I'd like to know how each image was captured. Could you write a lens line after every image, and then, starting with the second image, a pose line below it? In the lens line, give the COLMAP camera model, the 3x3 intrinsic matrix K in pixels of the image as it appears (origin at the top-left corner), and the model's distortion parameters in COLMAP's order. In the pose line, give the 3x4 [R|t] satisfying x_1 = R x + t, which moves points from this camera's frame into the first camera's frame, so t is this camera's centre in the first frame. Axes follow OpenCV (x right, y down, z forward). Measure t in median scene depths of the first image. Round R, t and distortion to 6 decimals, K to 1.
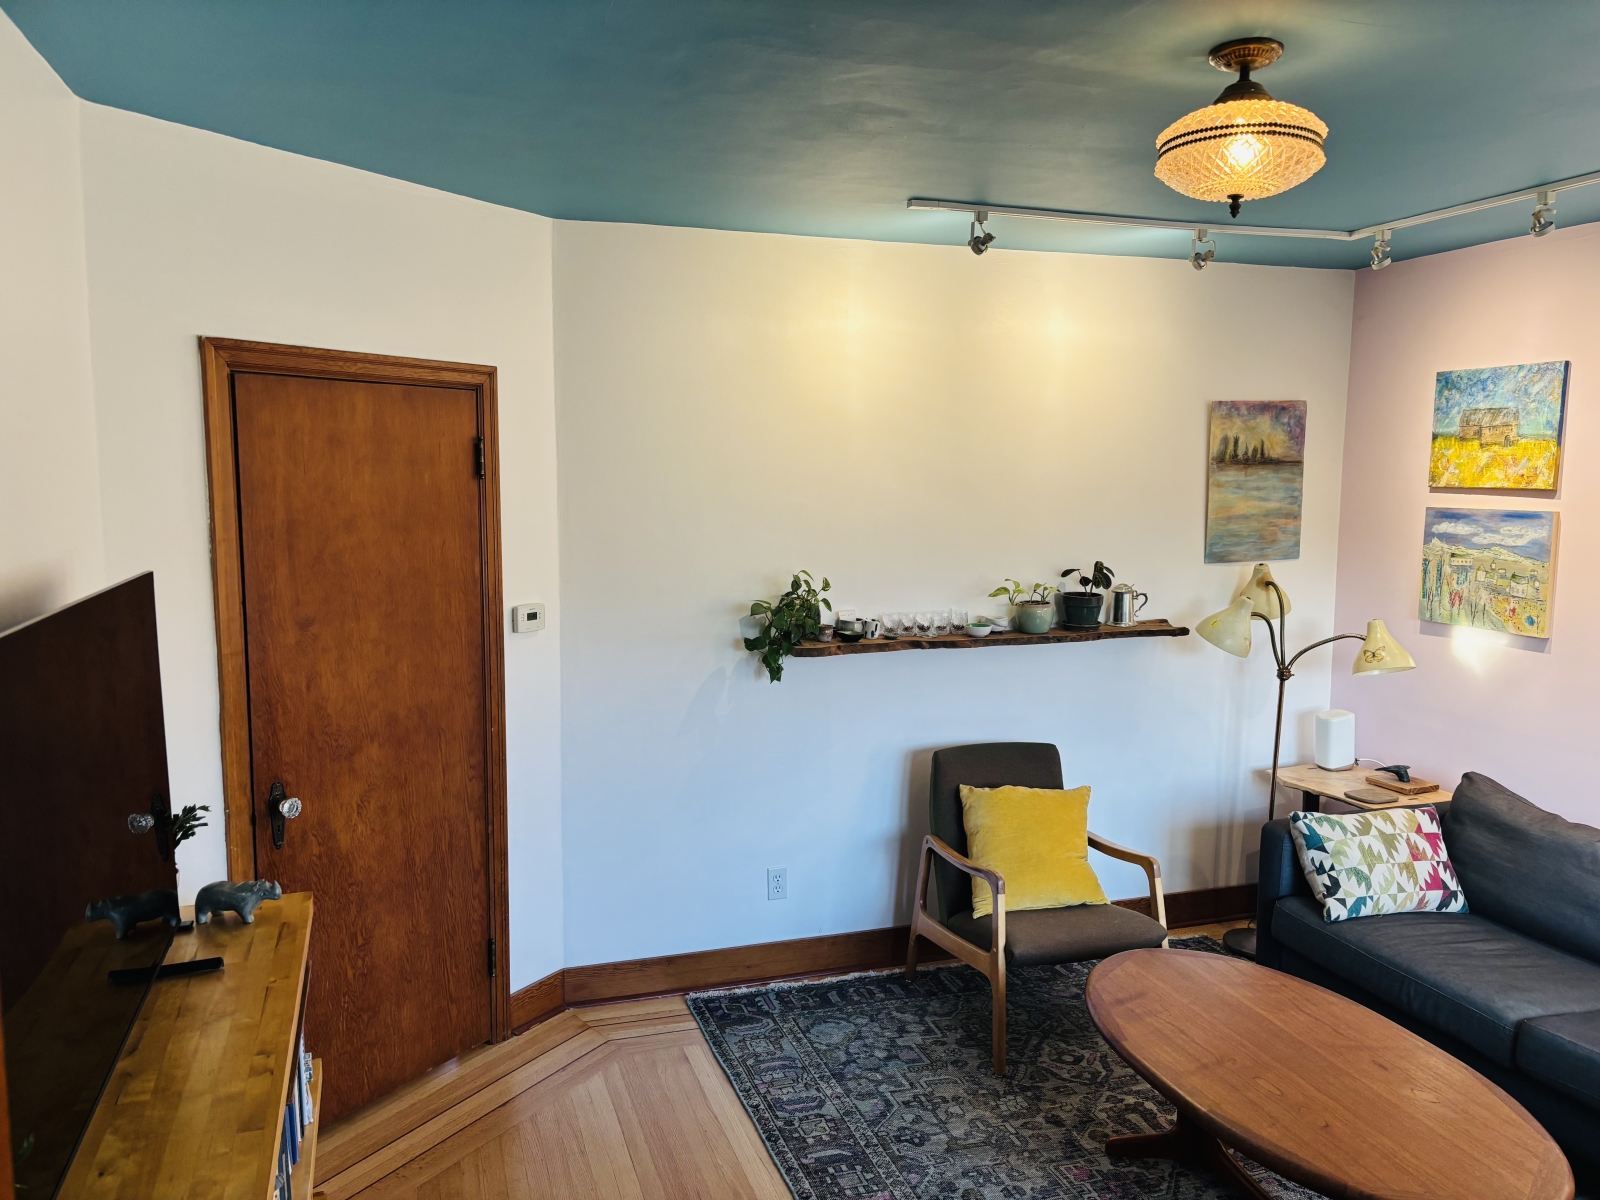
lens RADIAL K [[1229.8, 0, 797.9], [0, 1229.8, 608.2], [0, 0, 1]] dist [0.057268, -0.074961]
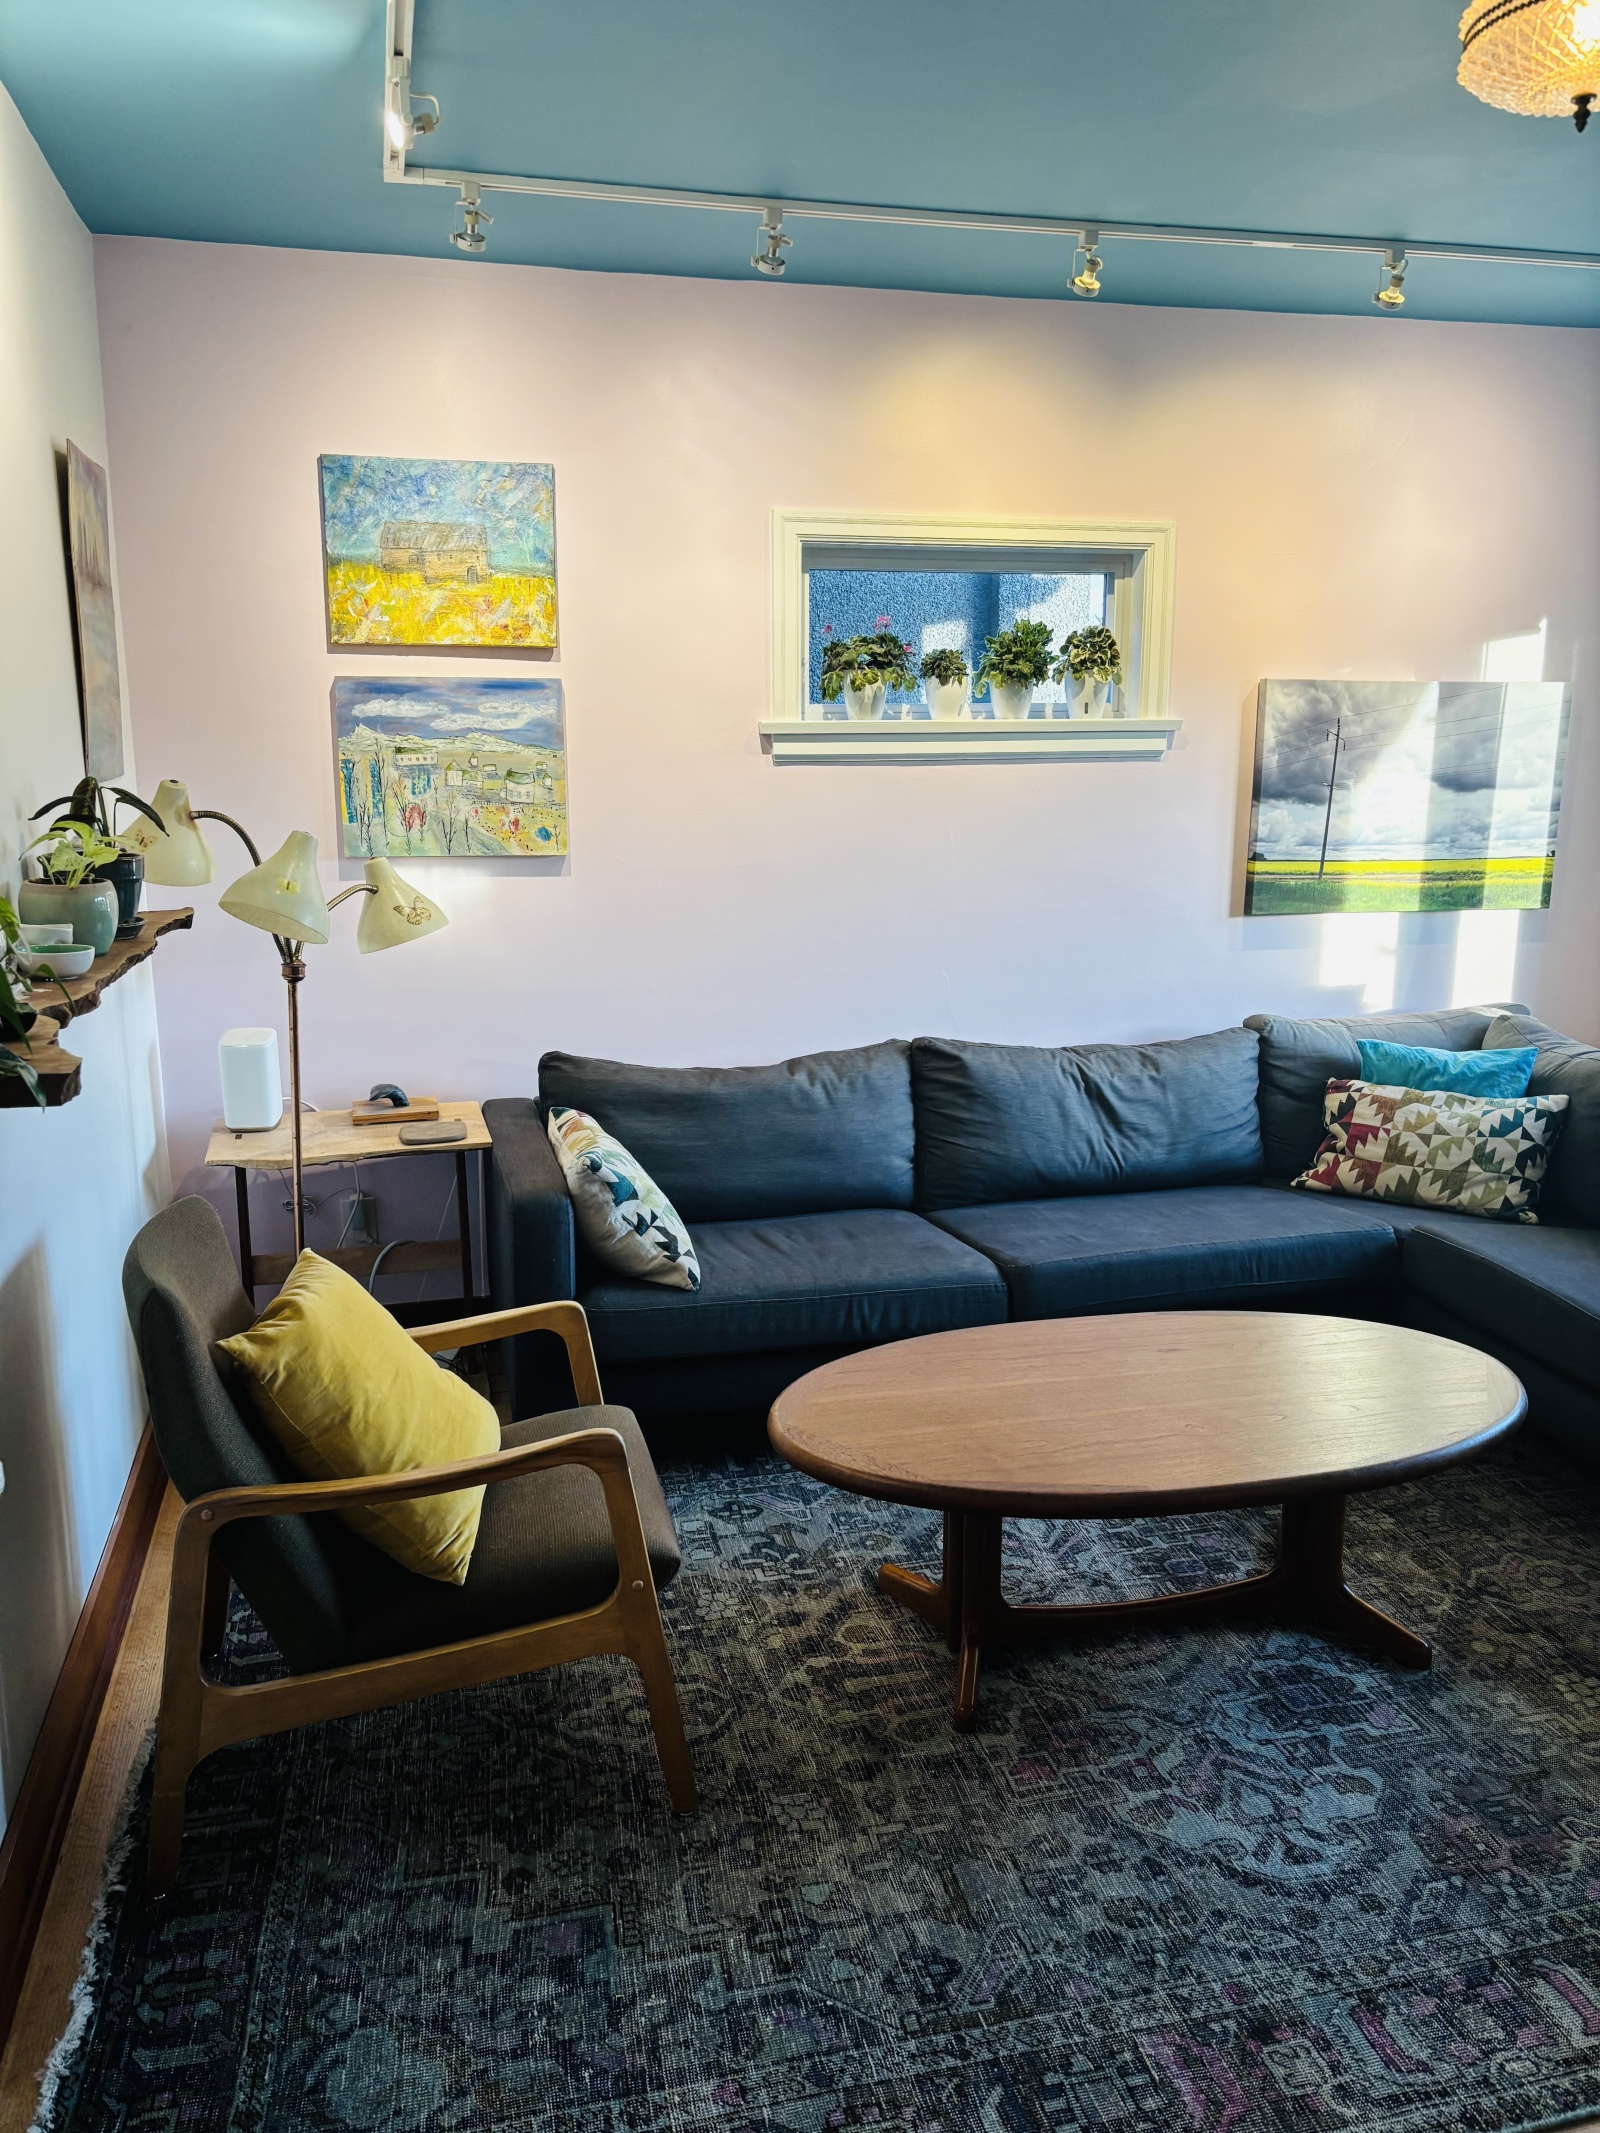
lens RADIAL K [[1639.4, 0, 799.1], [0, 1639.4, 1059.7], [0, 0, 1]] dist [0.057268, -0.074961]
pose [[0.057668, -0.187915, 0.980491, -0.361172], [0.116870, 0.976643, 0.180304, -0.016129], [-0.991472, 0.104192, 0.078283, 0.774493]]
